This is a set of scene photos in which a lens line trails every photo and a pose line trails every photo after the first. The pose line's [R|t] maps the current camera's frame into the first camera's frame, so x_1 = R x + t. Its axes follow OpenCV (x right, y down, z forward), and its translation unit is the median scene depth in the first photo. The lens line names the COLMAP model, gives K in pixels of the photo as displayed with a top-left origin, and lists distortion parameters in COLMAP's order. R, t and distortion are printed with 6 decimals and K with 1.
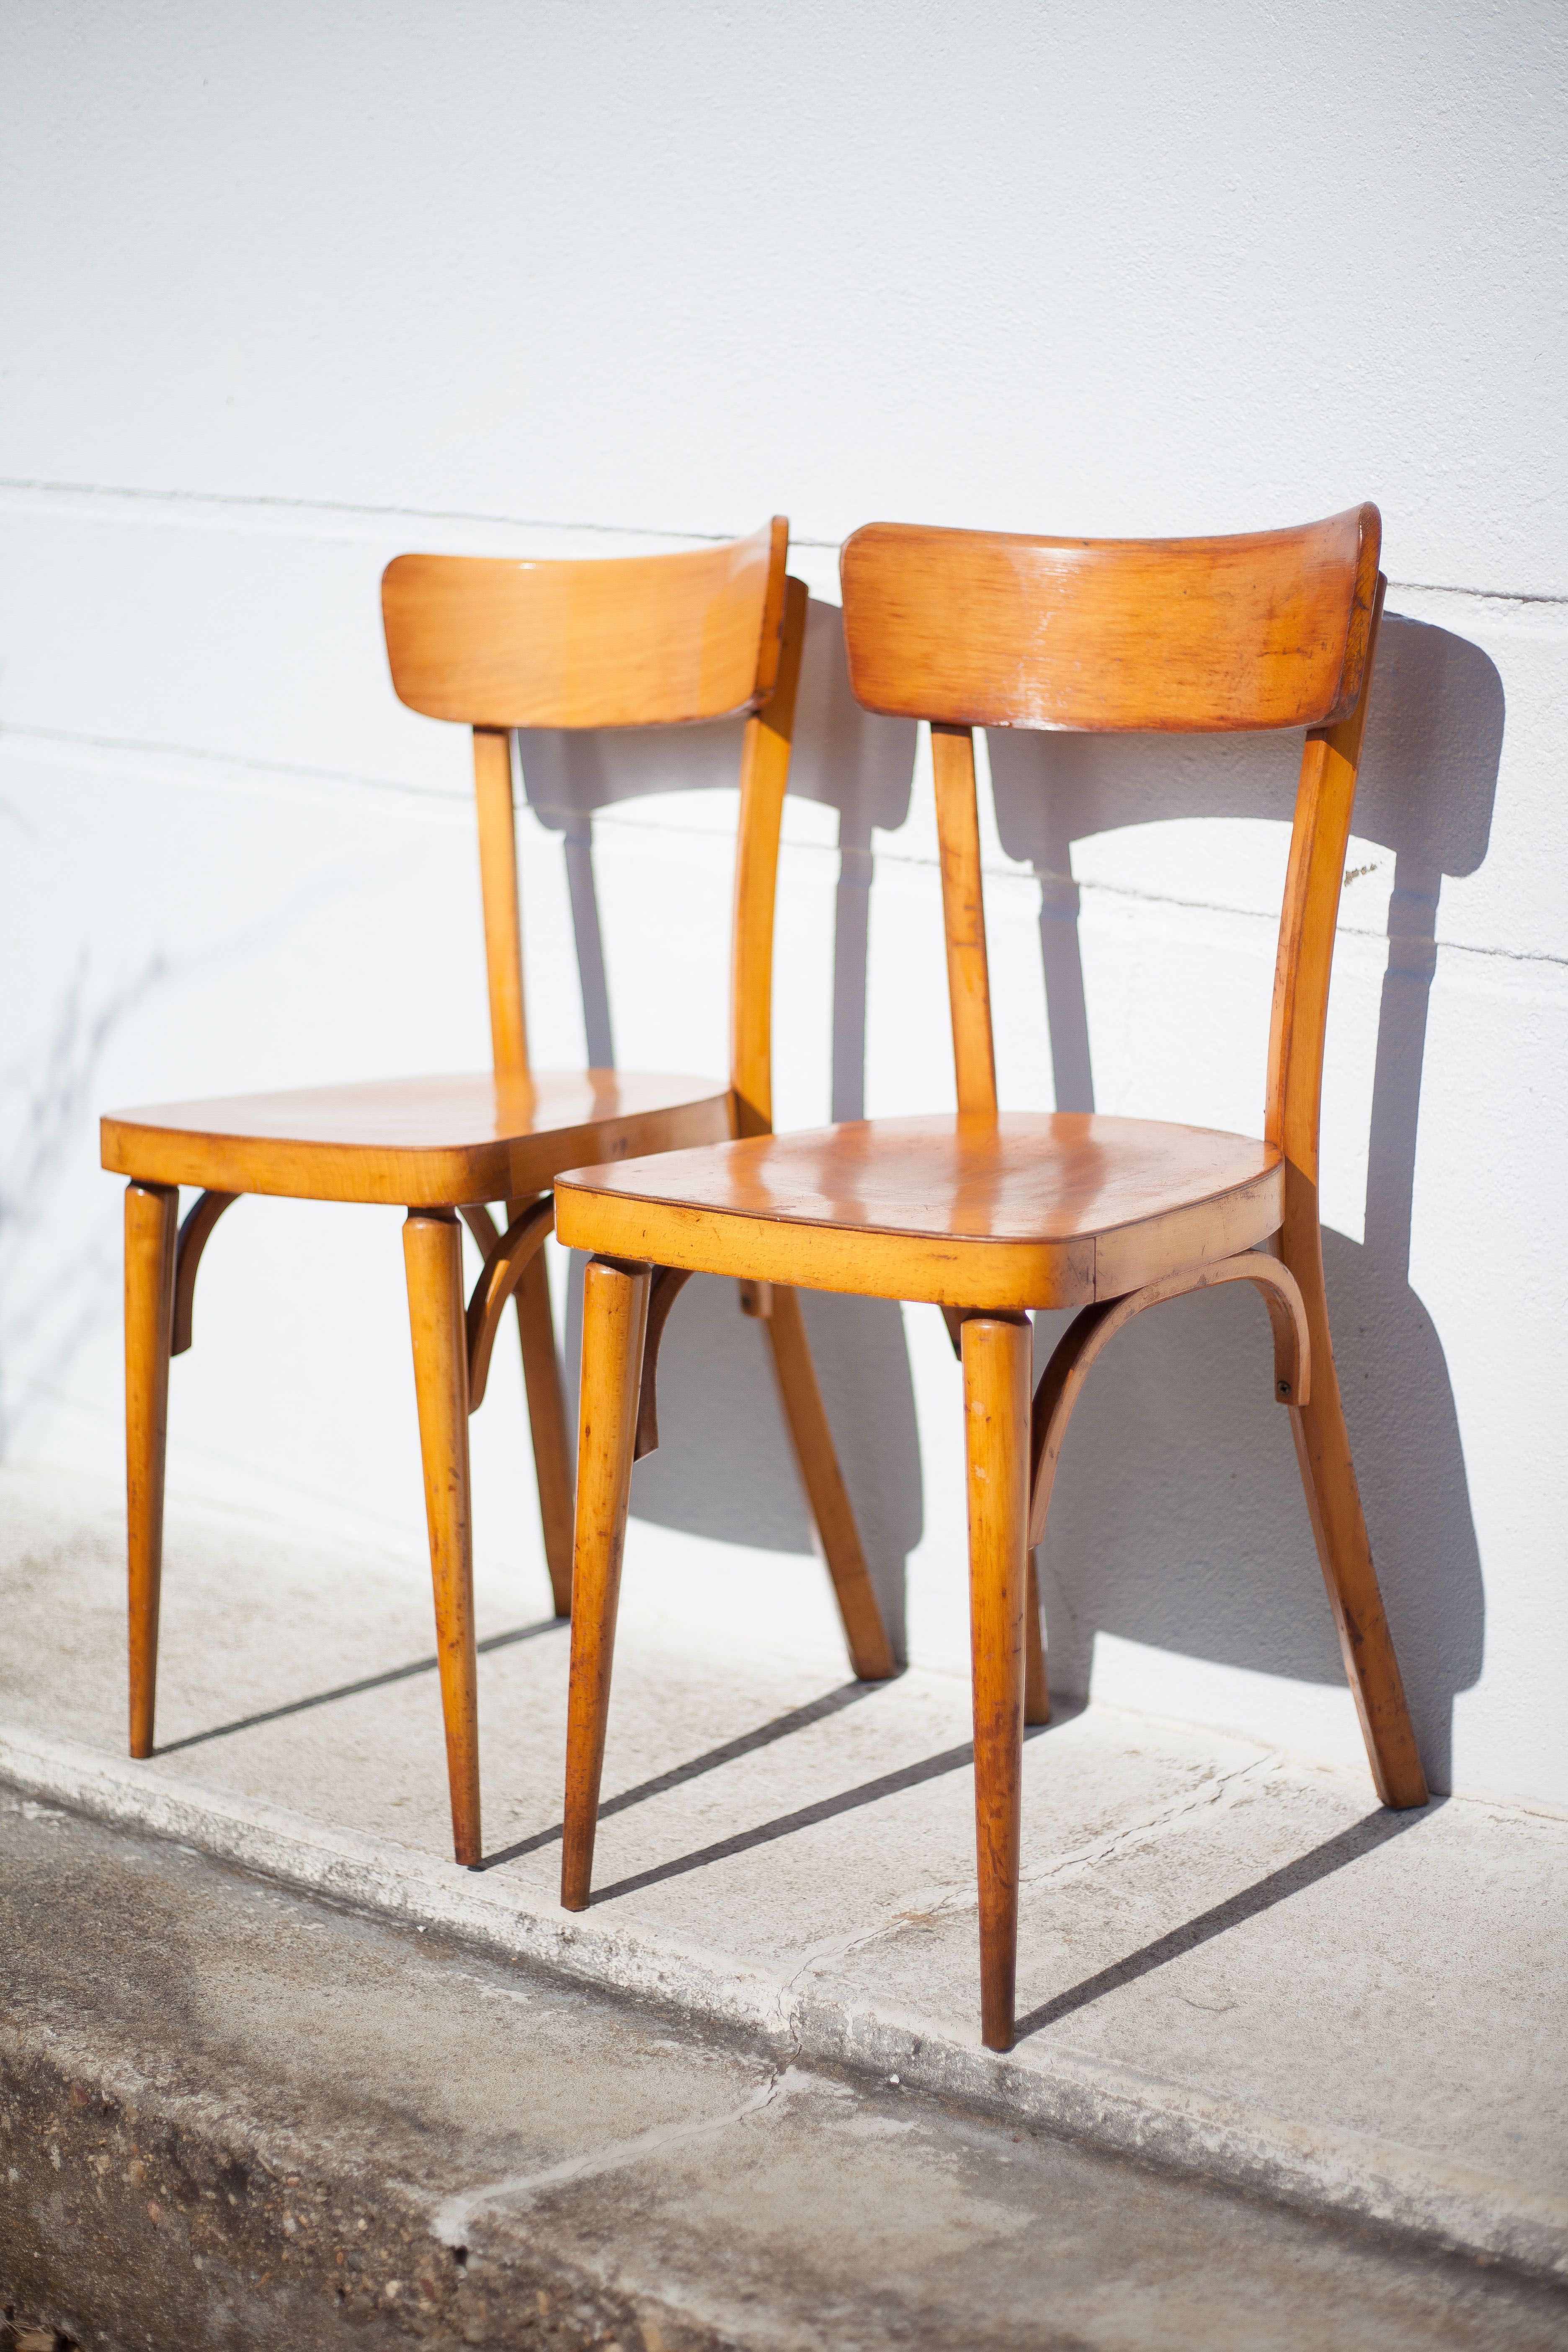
lens RADIAL K [[3446.0, 0, 788.5], [0, 3446.0, 1175.3], [0, 0, 1]] dist [-0.121859, 0.000000]
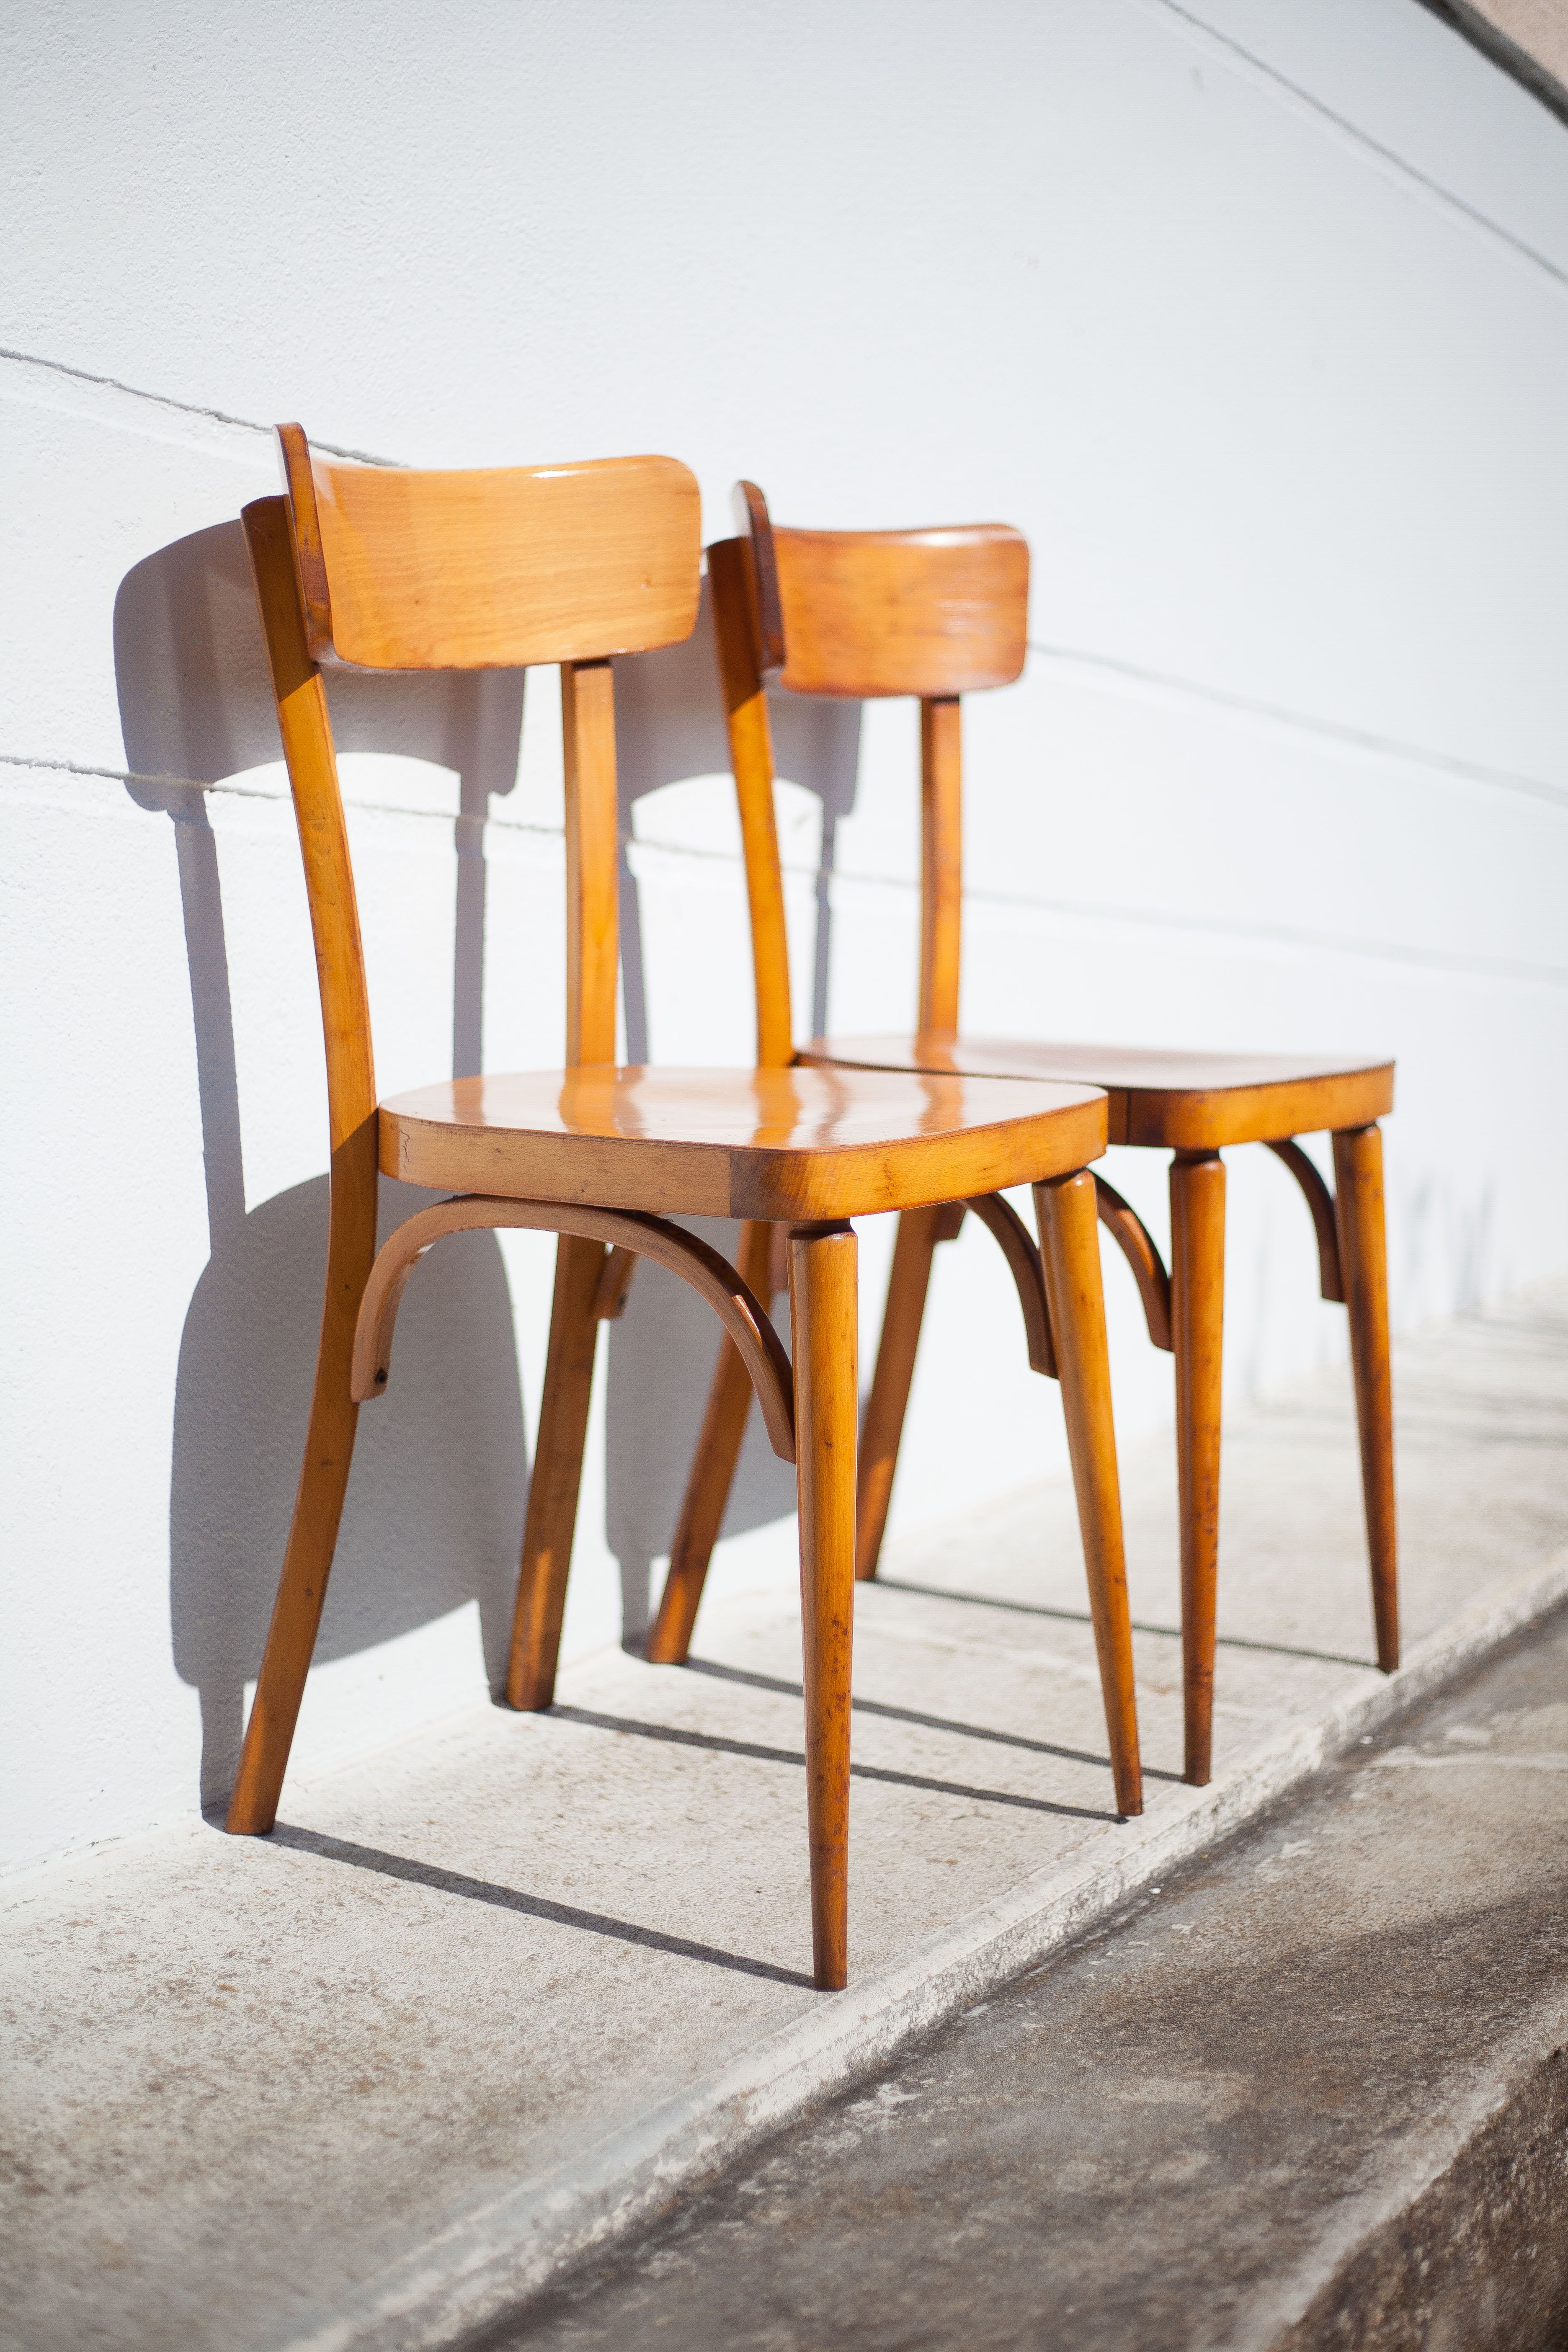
lens RADIAL K [[3446.0, 0, 781.0], [0, 3446.0, 1183.1], [0, 0, 1]] dist [-0.121859, 0.000000]
pose [[-0.195315, -0.096349, 0.975996, -1.025783], [0.143233, 0.981690, 0.125575, -0.116369], [-0.970225, 0.164321, -0.177939, 1.251932]]
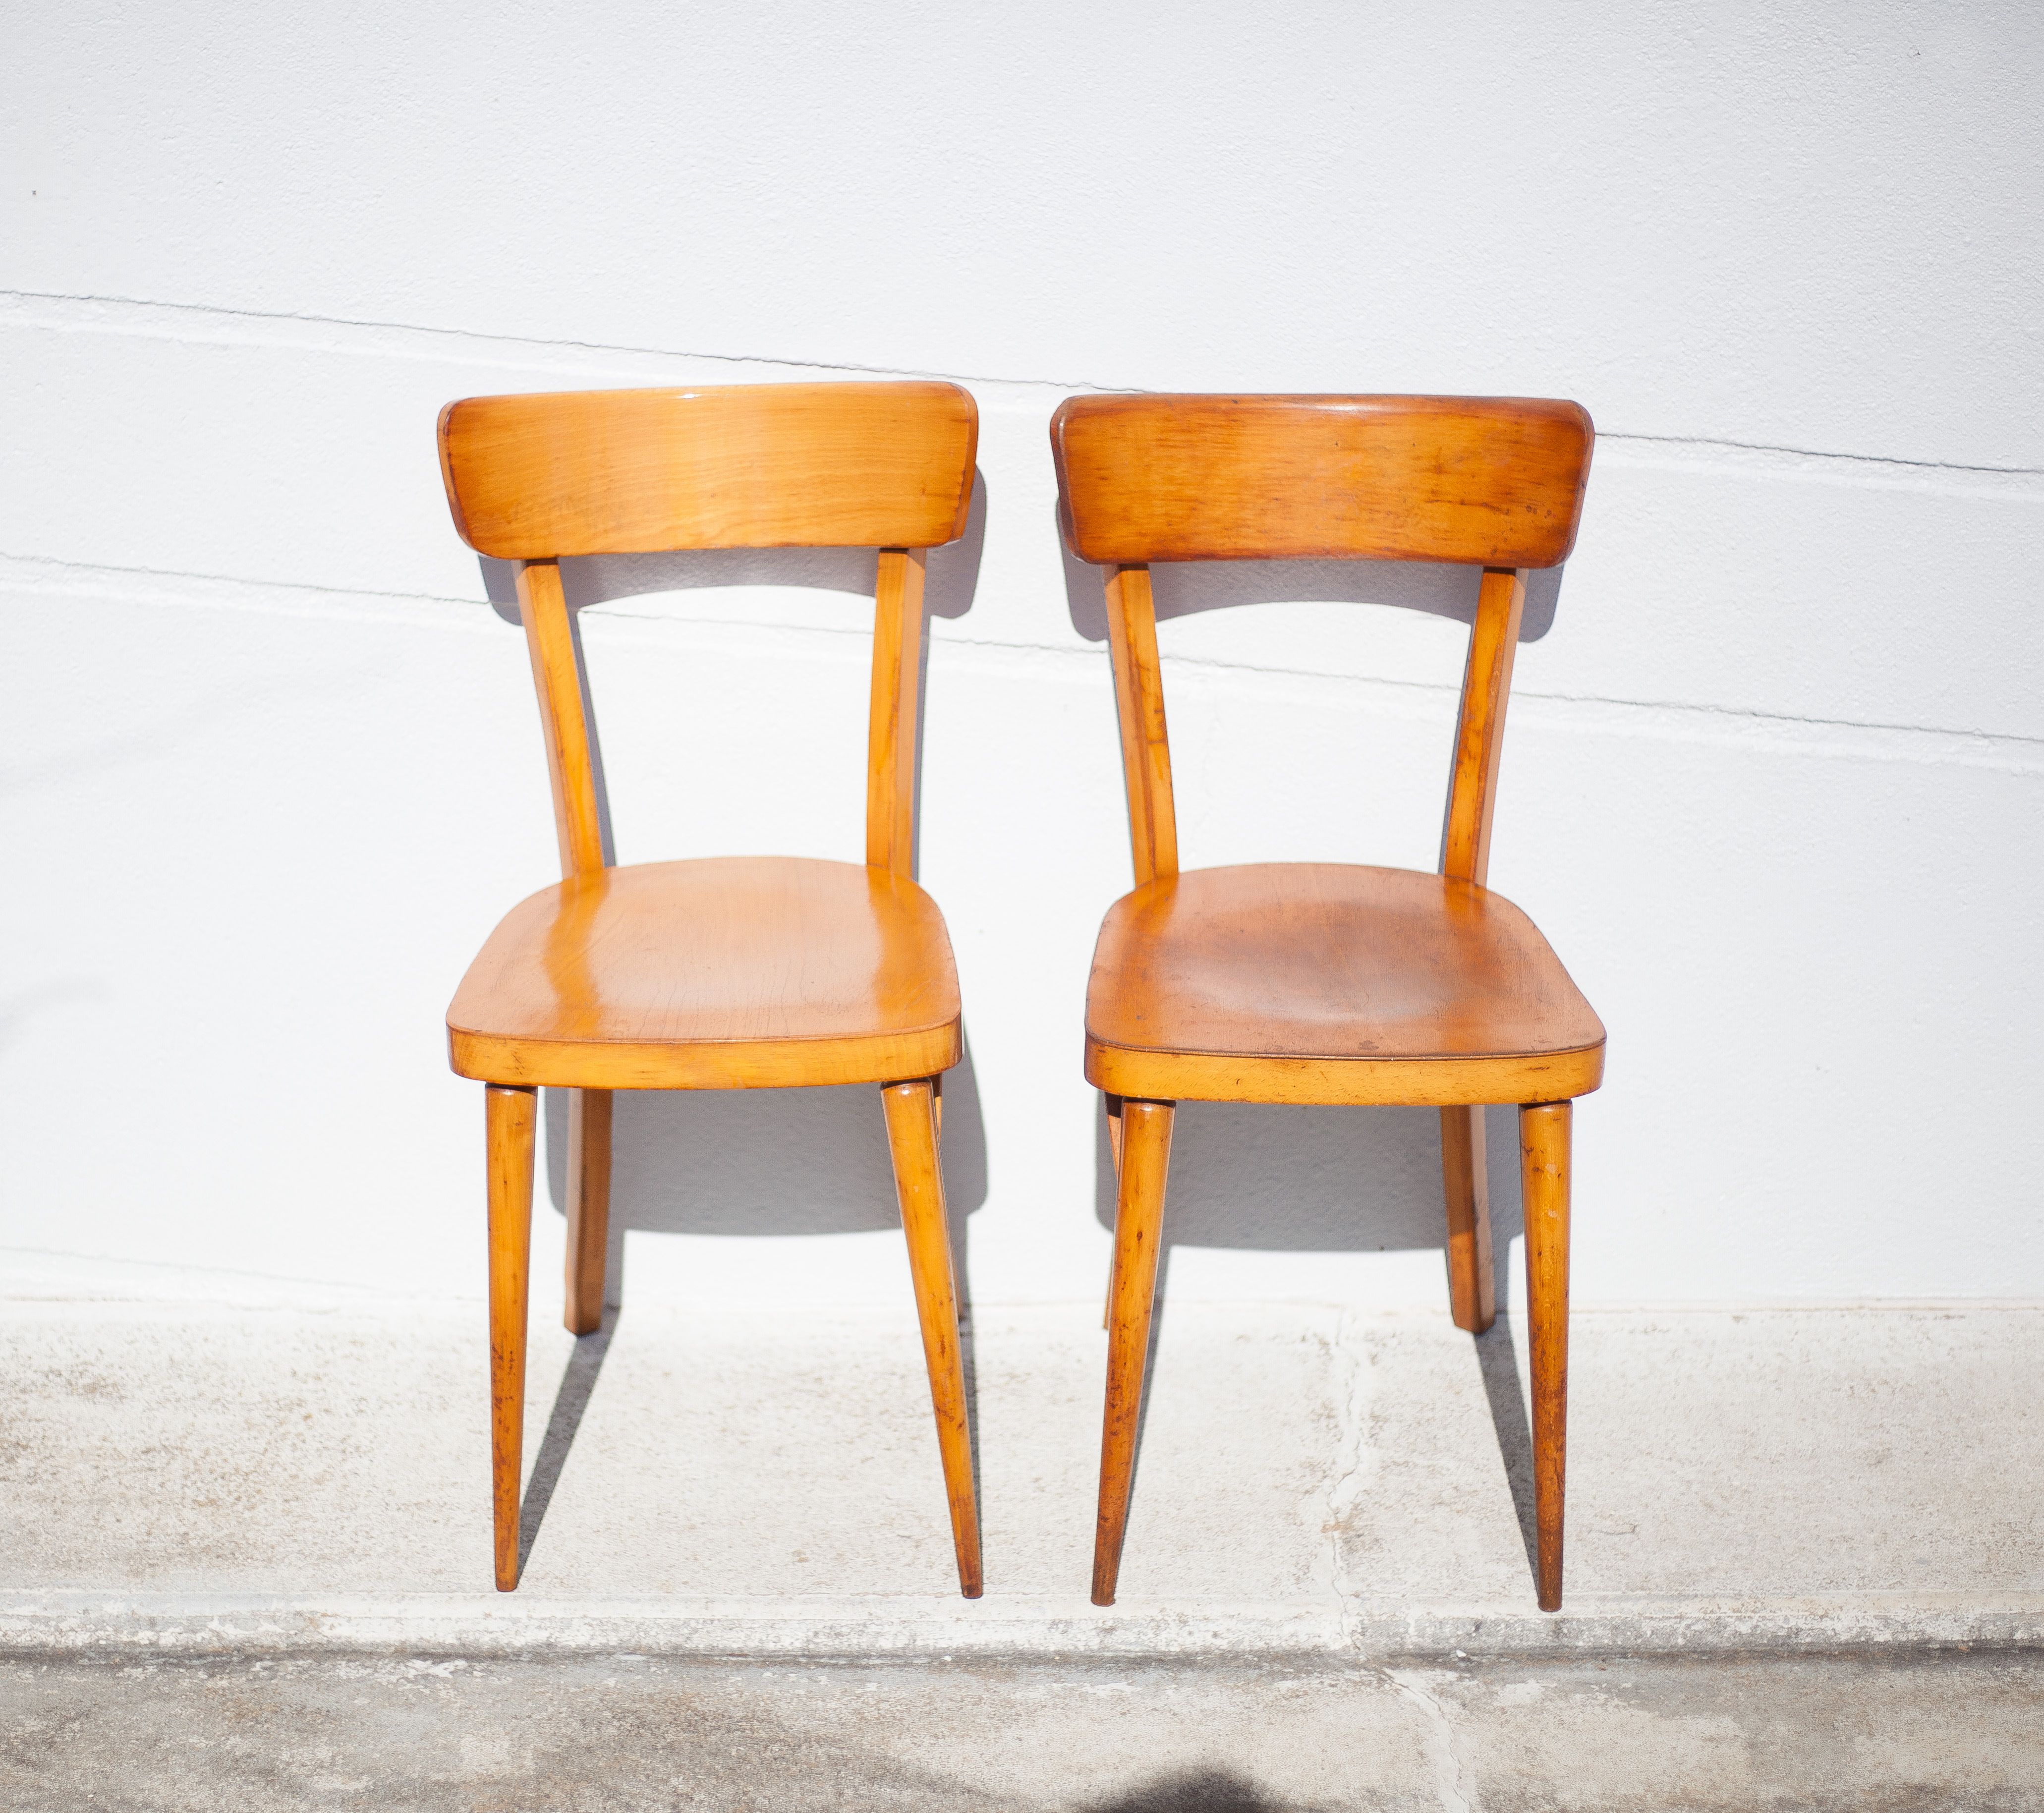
lens RADIAL K [[4028.2, 0, 909.0], [0, 4028.2, 919.1], [0, 0, 1]] dist [-0.112345, 0.000000]
pose [[0.764634, -0.212280, 0.608500, -0.912523], [0.089083, 0.969945, 0.226432, -0.344659], [-0.638278, -0.118931, 0.760563, -0.015286]]
